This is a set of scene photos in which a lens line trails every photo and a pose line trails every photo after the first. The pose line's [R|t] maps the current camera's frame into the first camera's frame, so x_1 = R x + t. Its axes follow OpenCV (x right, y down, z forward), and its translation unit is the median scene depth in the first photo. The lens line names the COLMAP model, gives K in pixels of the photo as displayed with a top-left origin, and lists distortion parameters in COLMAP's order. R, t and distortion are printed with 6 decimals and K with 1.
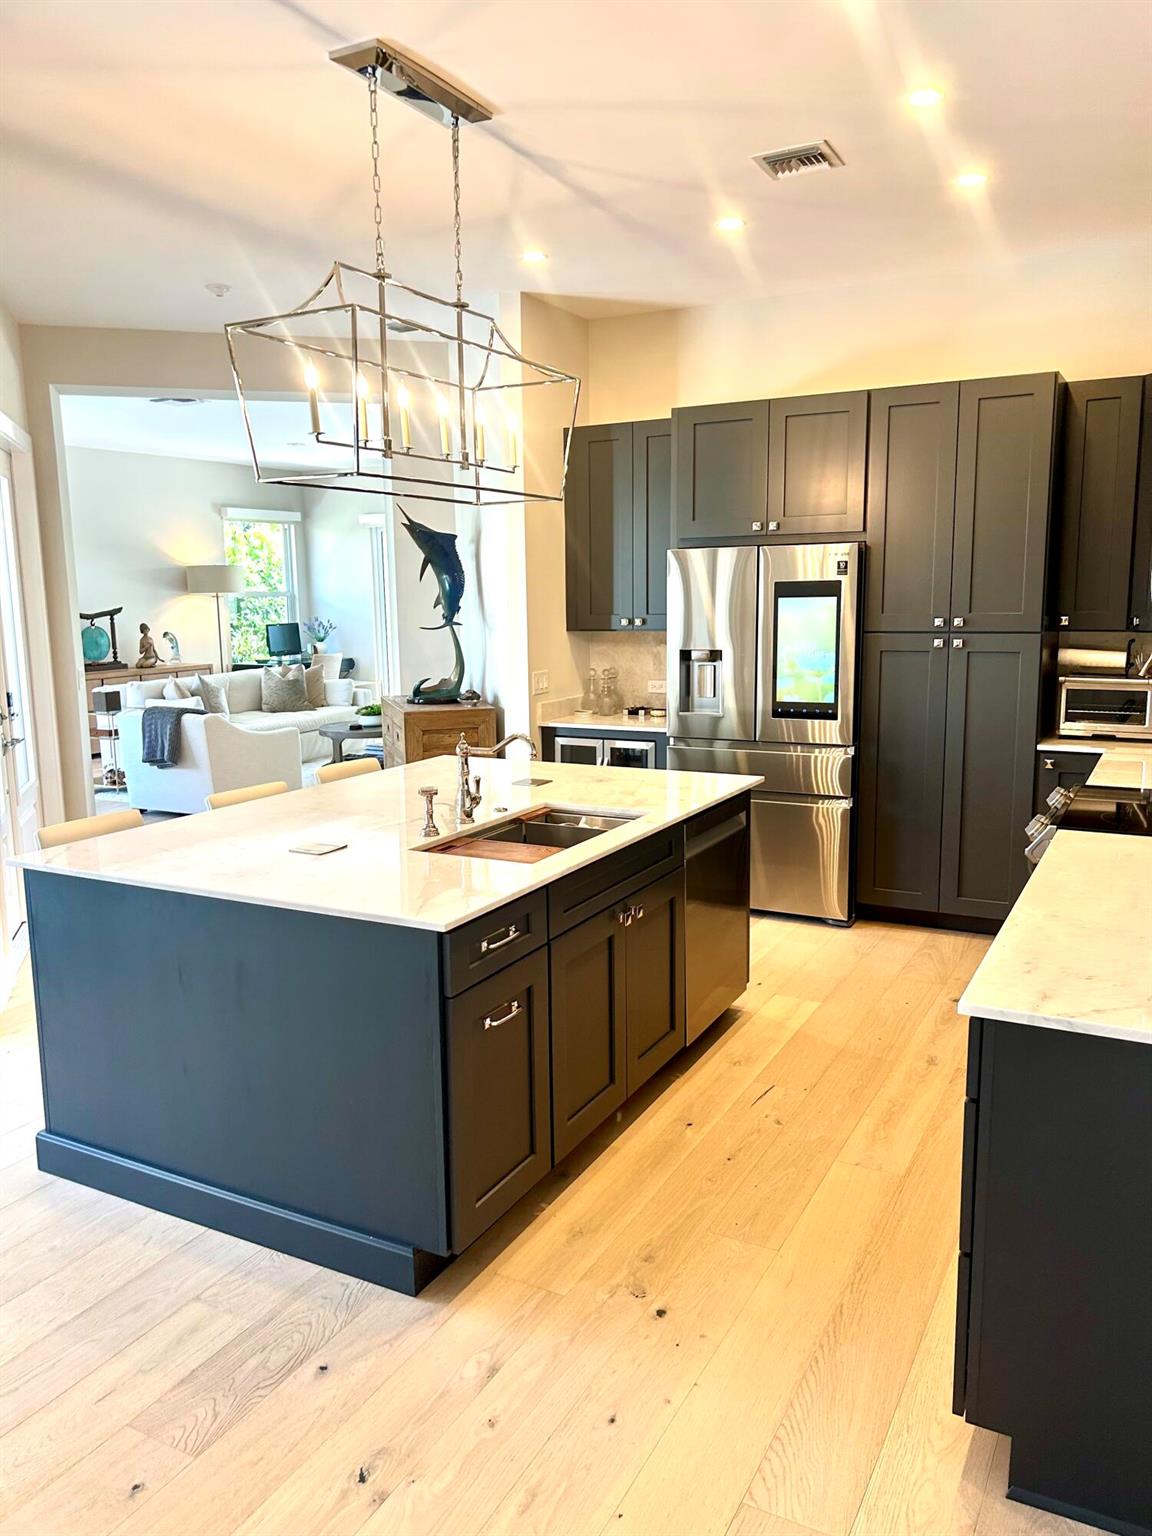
lens RADIAL K [[1155.8, 0, 576.6], [0, 1155.8, 798.9], [0, 0, 1]] dist [0.034407, -0.043885]
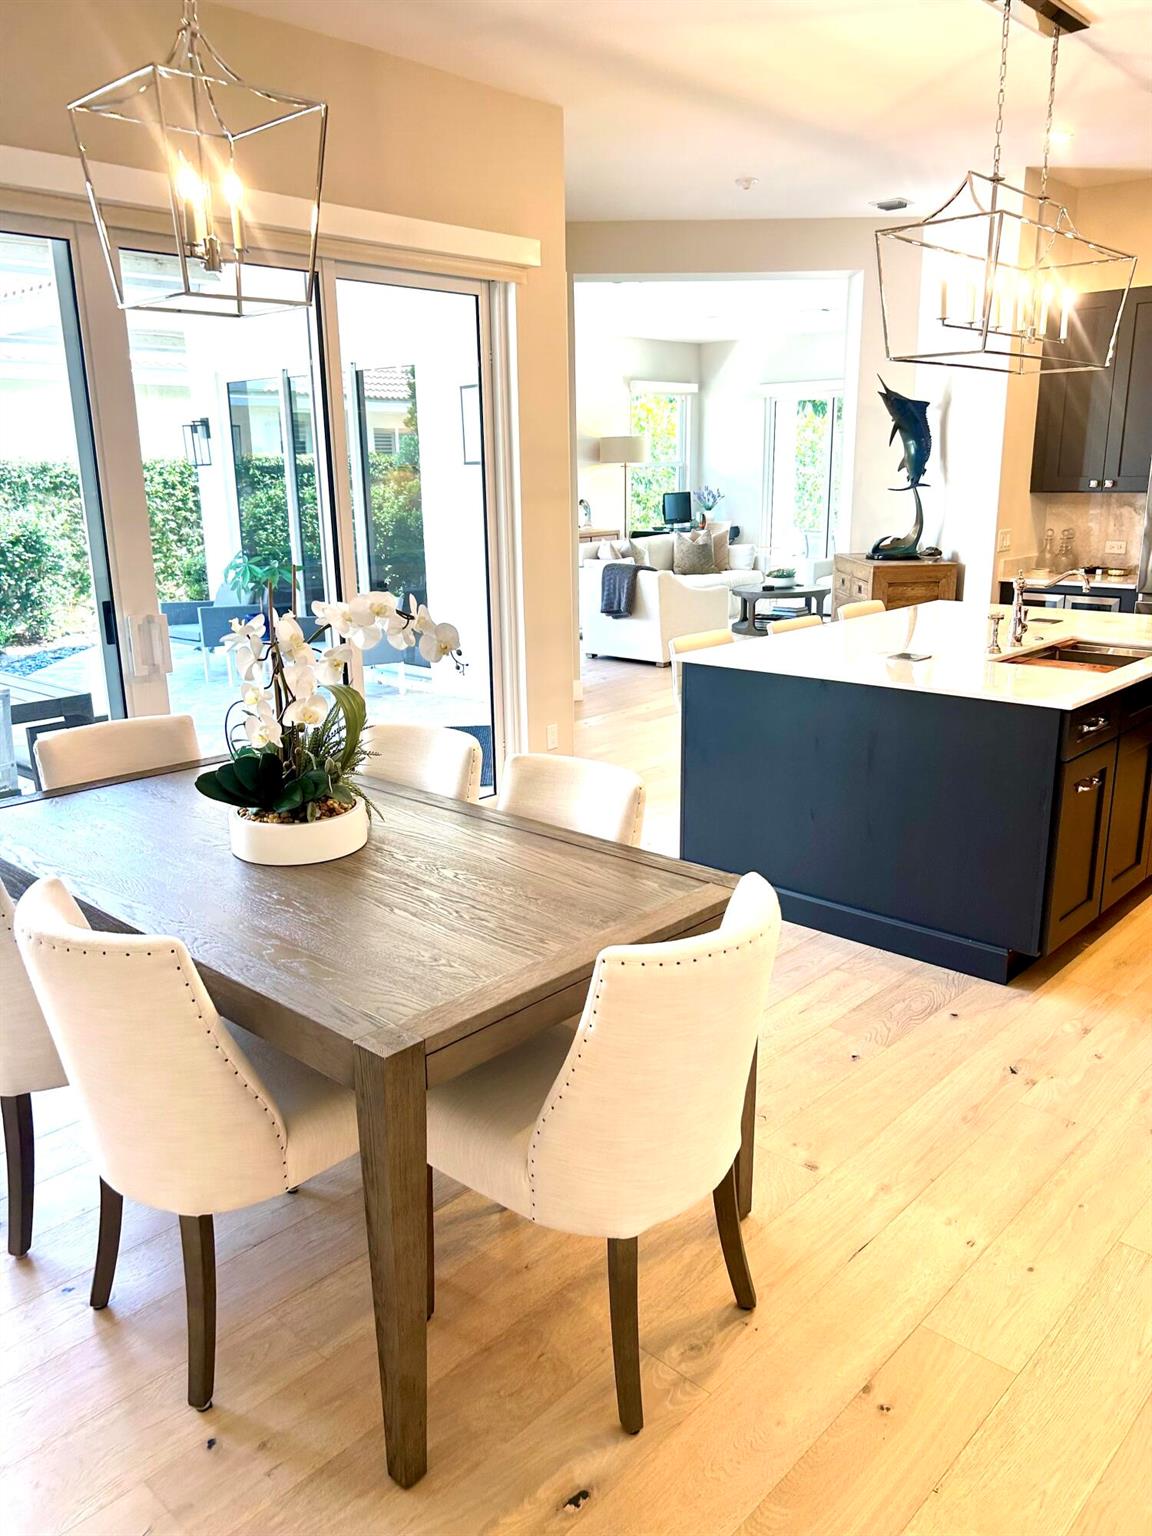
lens RADIAL K [[1155.8, 0, 576.6], [0, 1155.8, 798.9], [0, 0, 1]] dist [0.034407, -0.043885]
pose [[0.964915, 0.069922, -0.253080, -0.119042], [-0.043375, 0.993095, 0.108999, 0.036214], [0.258954, -0.094198, 0.961285, -0.163117]]
